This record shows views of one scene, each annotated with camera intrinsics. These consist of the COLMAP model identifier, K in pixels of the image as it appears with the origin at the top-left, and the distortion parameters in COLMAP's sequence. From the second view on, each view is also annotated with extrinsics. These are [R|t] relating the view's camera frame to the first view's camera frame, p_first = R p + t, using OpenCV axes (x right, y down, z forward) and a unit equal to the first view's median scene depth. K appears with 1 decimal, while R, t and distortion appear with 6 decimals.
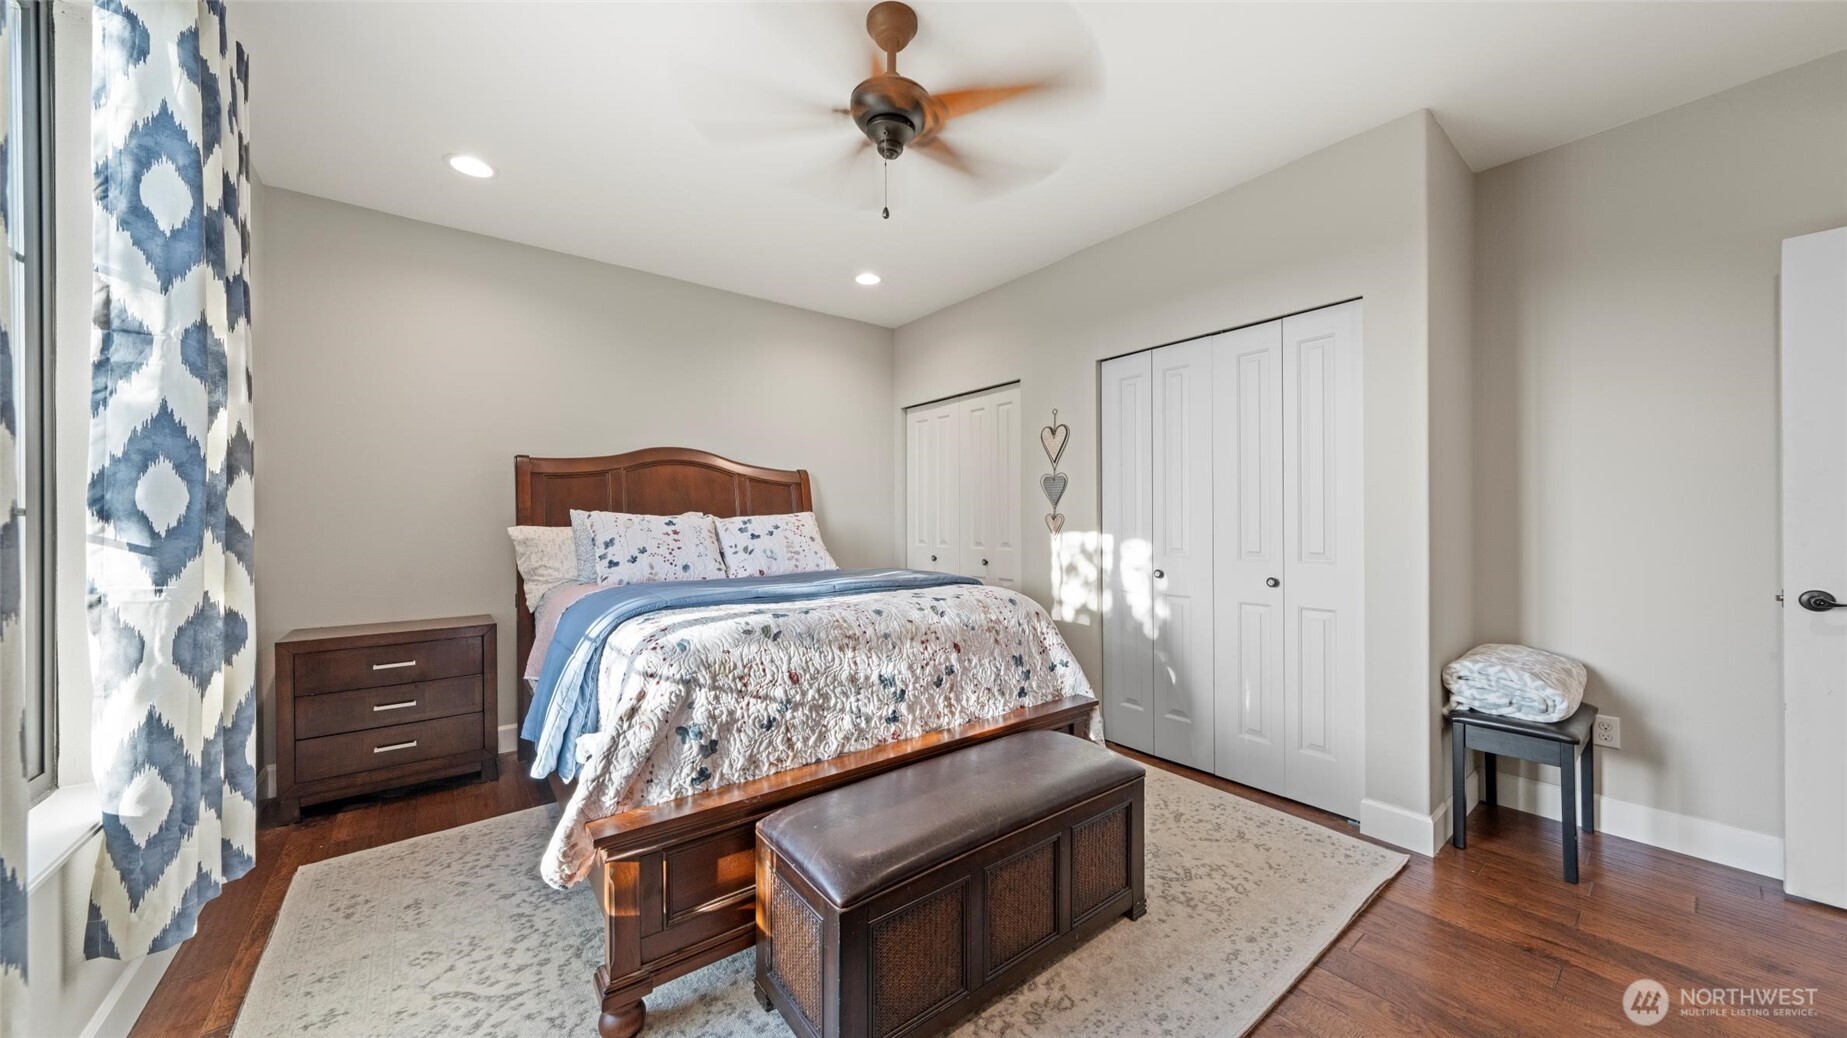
lens RADIAL K [[631.9, 0, 922.3], [0, 631.9, 525.3], [0, 0, 1]] dist [0.000151, -0.000026]
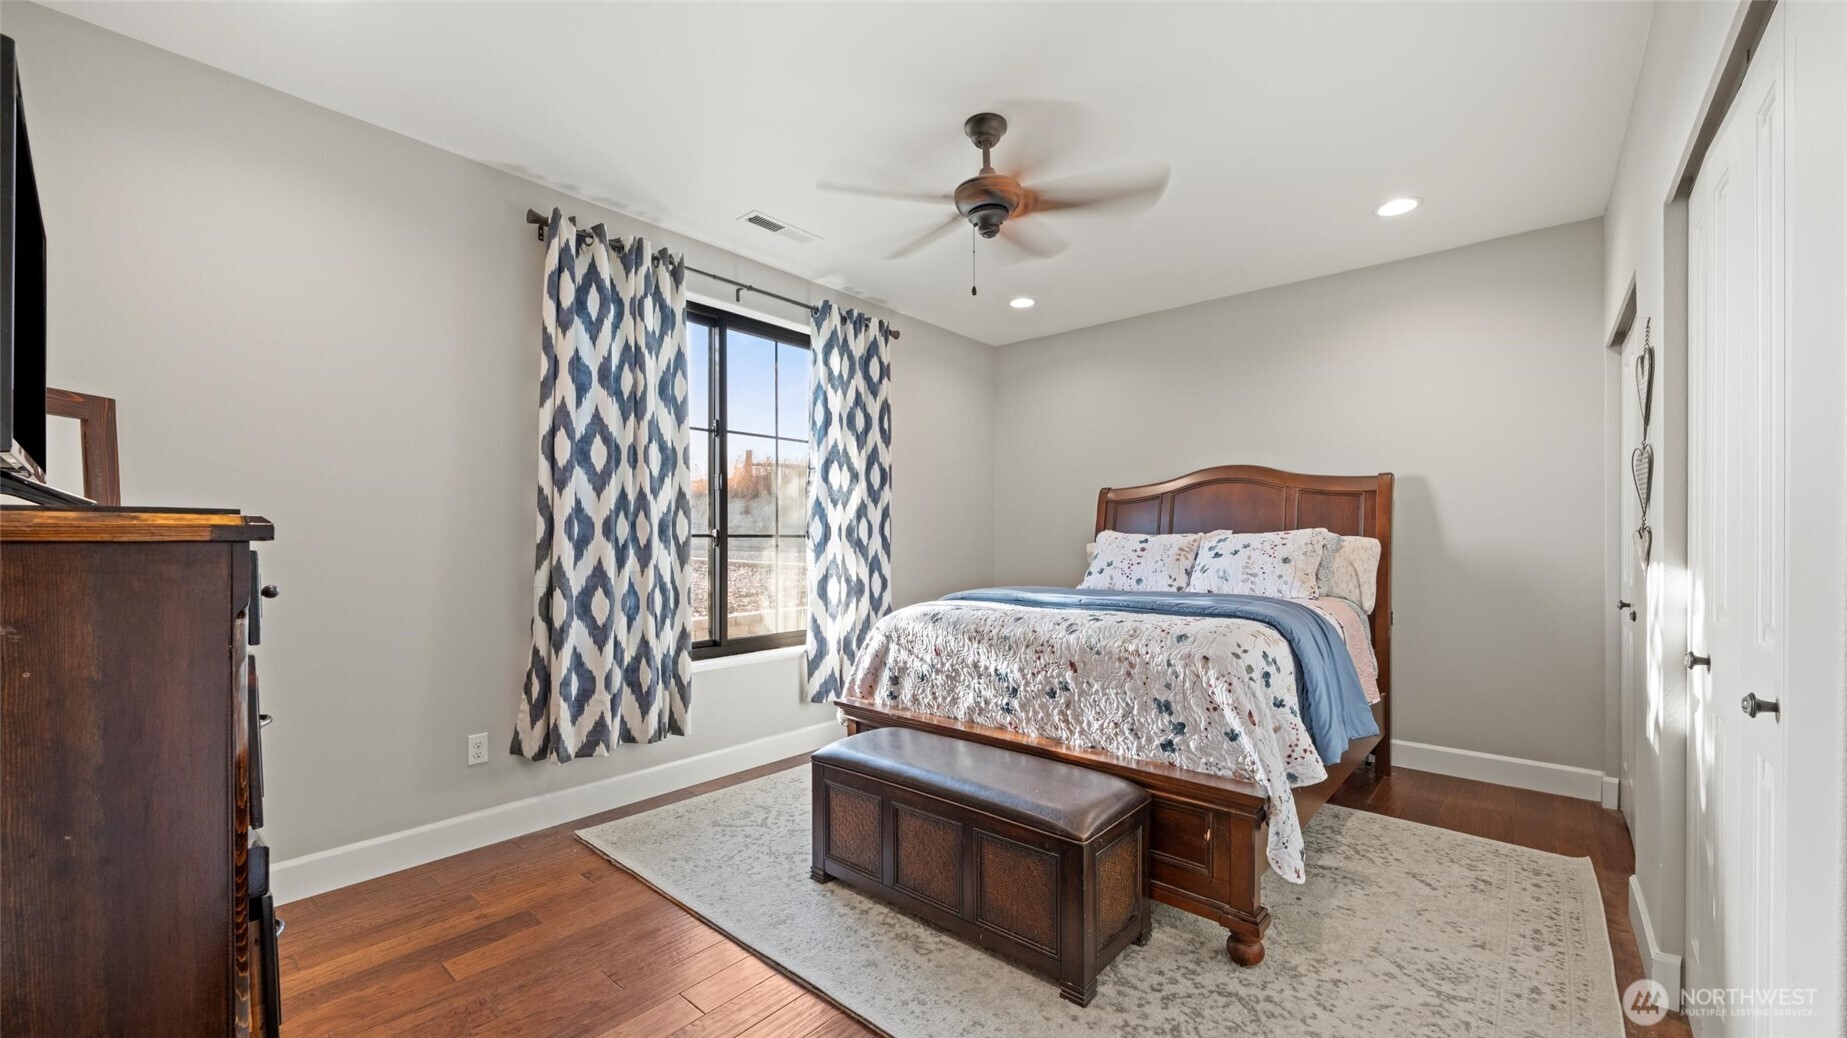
lens RADIAL K [[715.4, 0, 921.0], [0, 715.4, 535.2], [0, 0, 1]] dist [-0.000032, -0.000015]
pose [[0.177994, -0.003655, -0.984025, 1.220570], [-0.002076, 0.999989, -0.004090, -0.012373], [0.984029, 0.002771, 0.177984, 0.598451]]
